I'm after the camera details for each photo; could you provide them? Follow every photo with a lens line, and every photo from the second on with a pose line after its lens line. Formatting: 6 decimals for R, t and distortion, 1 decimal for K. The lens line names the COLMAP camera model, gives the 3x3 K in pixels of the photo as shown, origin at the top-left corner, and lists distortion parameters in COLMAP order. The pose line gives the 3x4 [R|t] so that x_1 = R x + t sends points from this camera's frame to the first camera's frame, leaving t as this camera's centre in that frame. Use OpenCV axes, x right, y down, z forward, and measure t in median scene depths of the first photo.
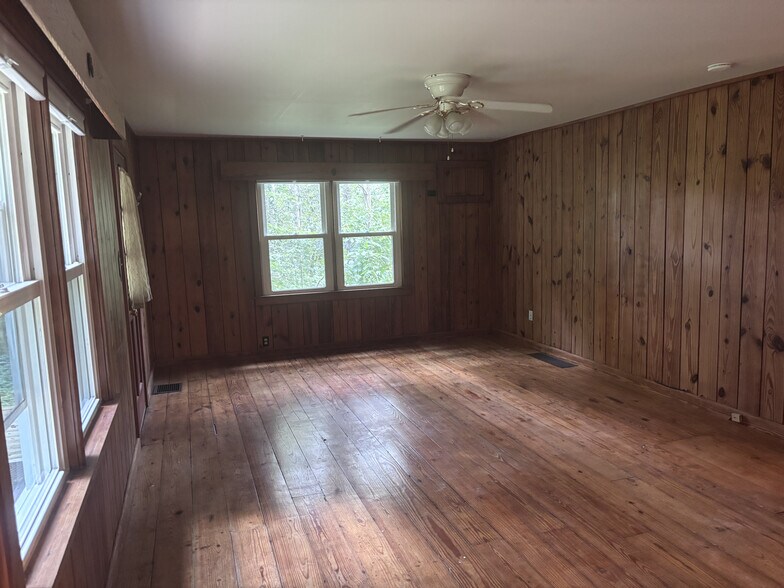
lens RADIAL K [[594.8, 0, 392.0], [0, 594.8, 294.0], [0, 0, 1]] dist [0.069458, -0.082338]
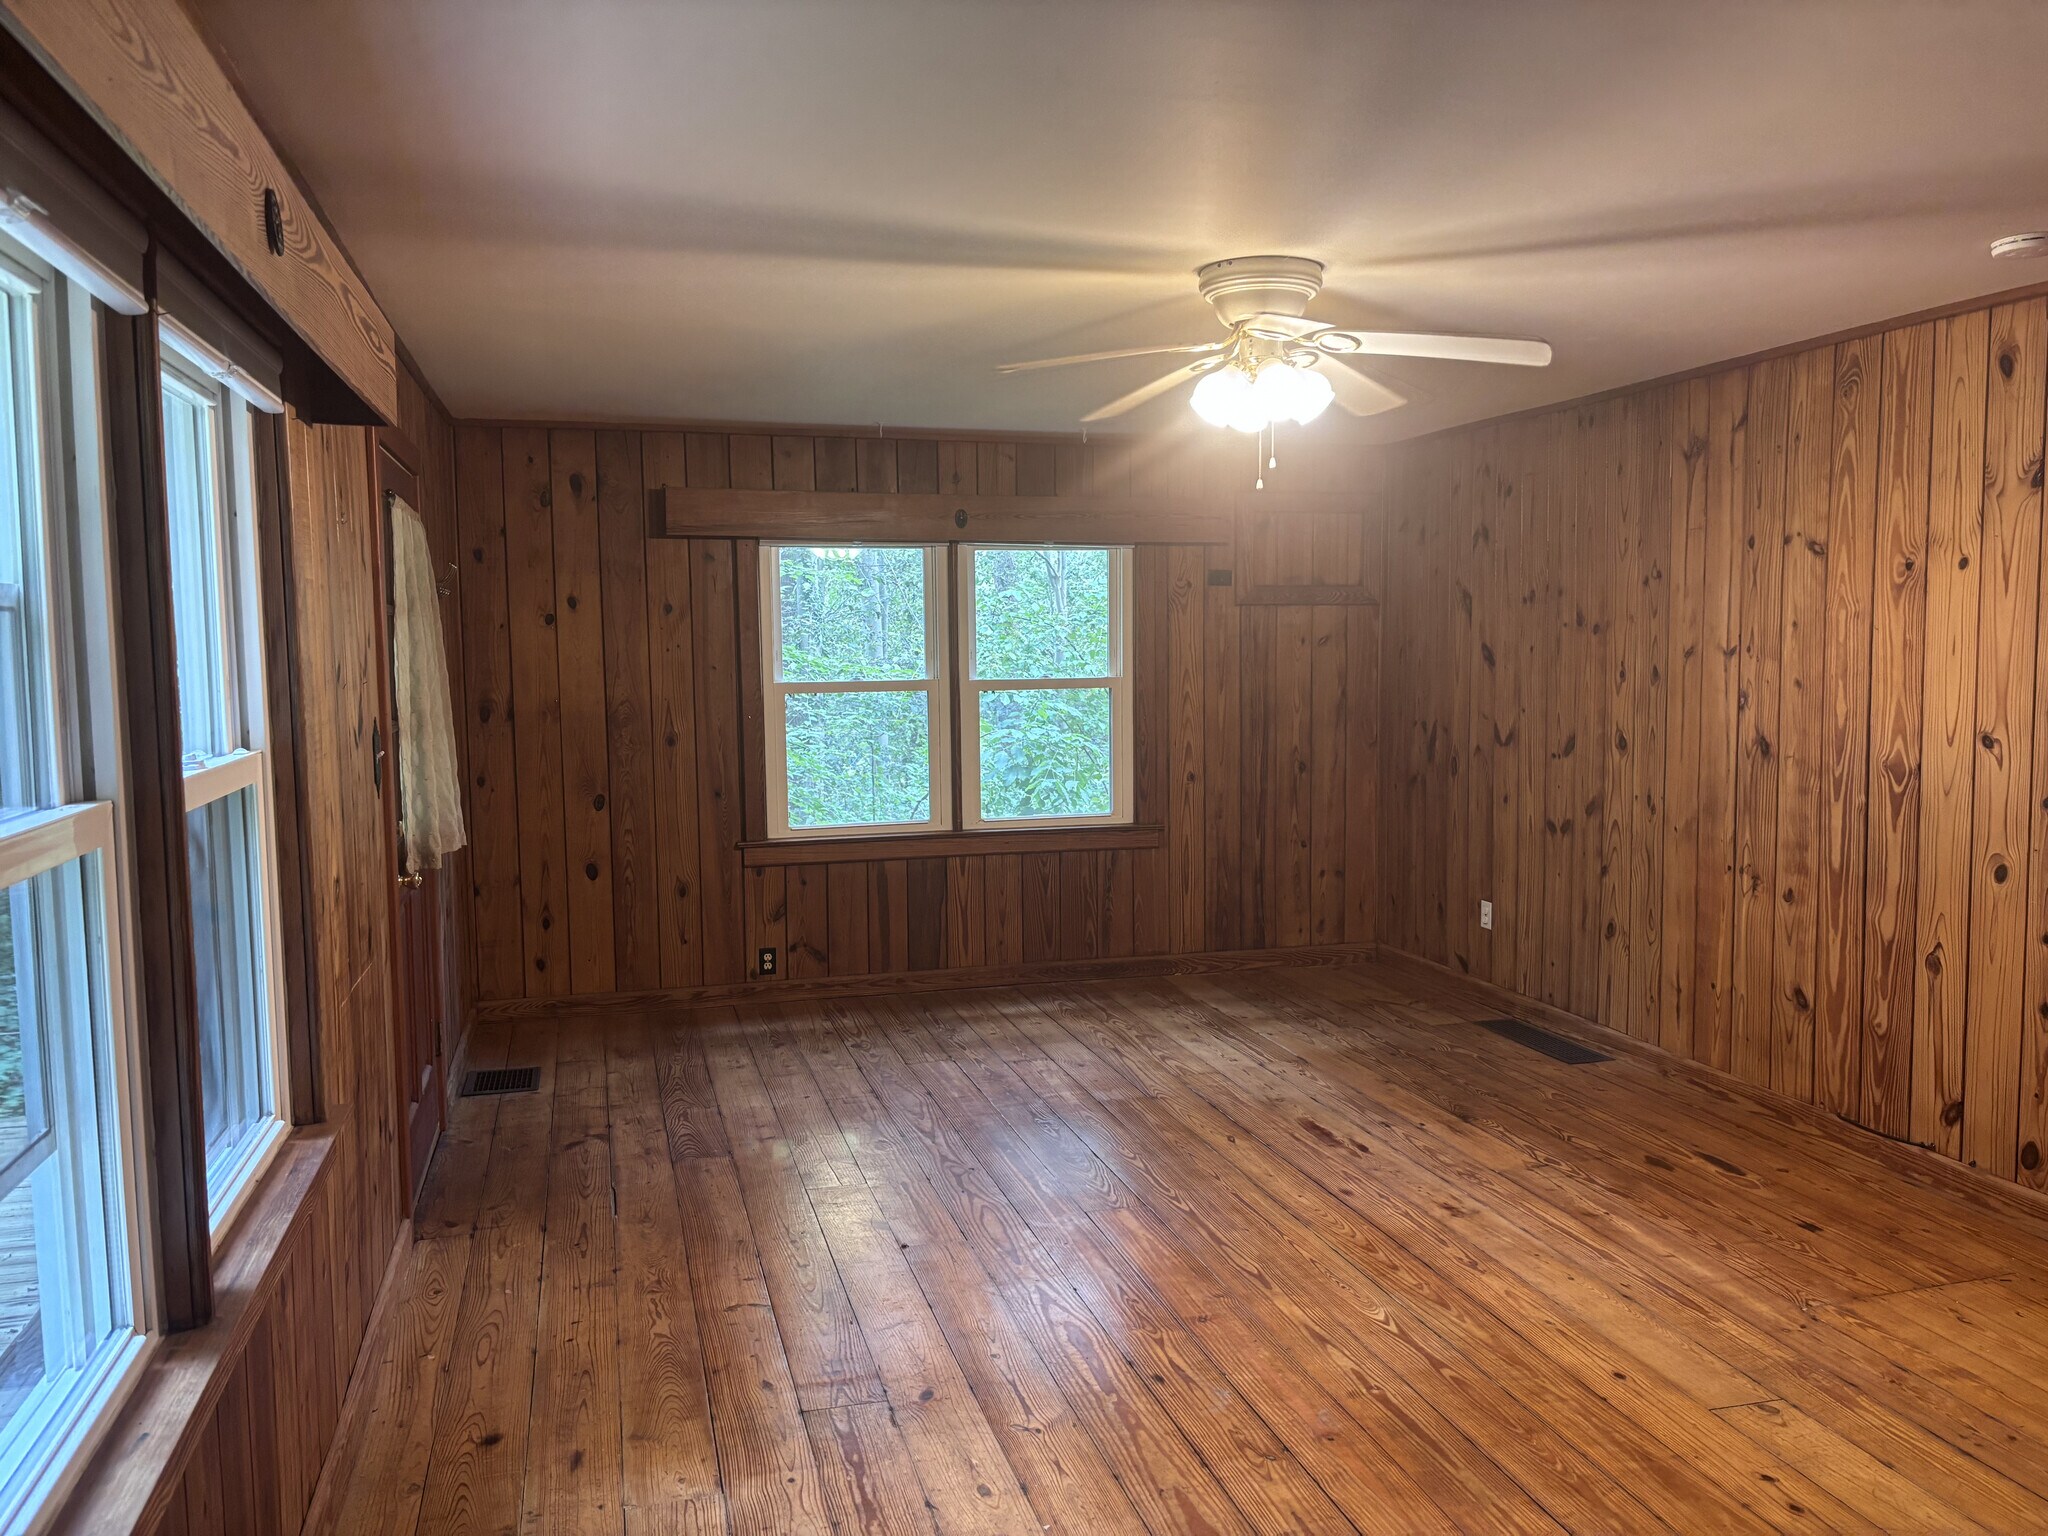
lens RADIAL K [[1553.6, 0, 1024.0], [0, 1553.6, 768.0], [0, 0, 1]] dist [0.069458, -0.082338]
pose [[0.997757, 0.024973, -0.062102, 0.010507], [-0.027656, 0.998704, -0.042720, -0.006821], [0.060954, 0.044342, 0.997155, 0.033354]]
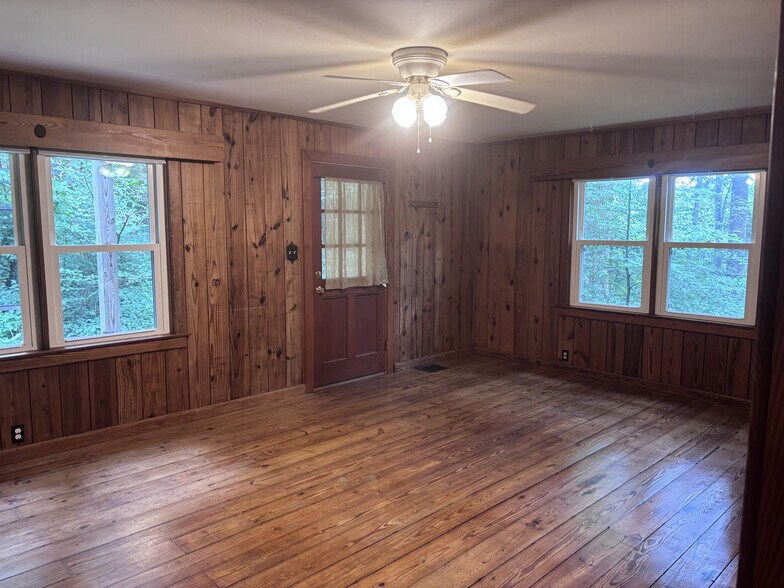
lens RADIAL K [[594.8, 0, 392.0], [0, 594.8, 294.0], [0, 0, 1]] dist [0.069458, -0.082338]
pose [[0.416563, 0.136115, -0.898859, 0.653866], [-0.135597, 0.986971, 0.086617, -0.076310], [0.898937, 0.085801, 0.429592, 0.485212]]
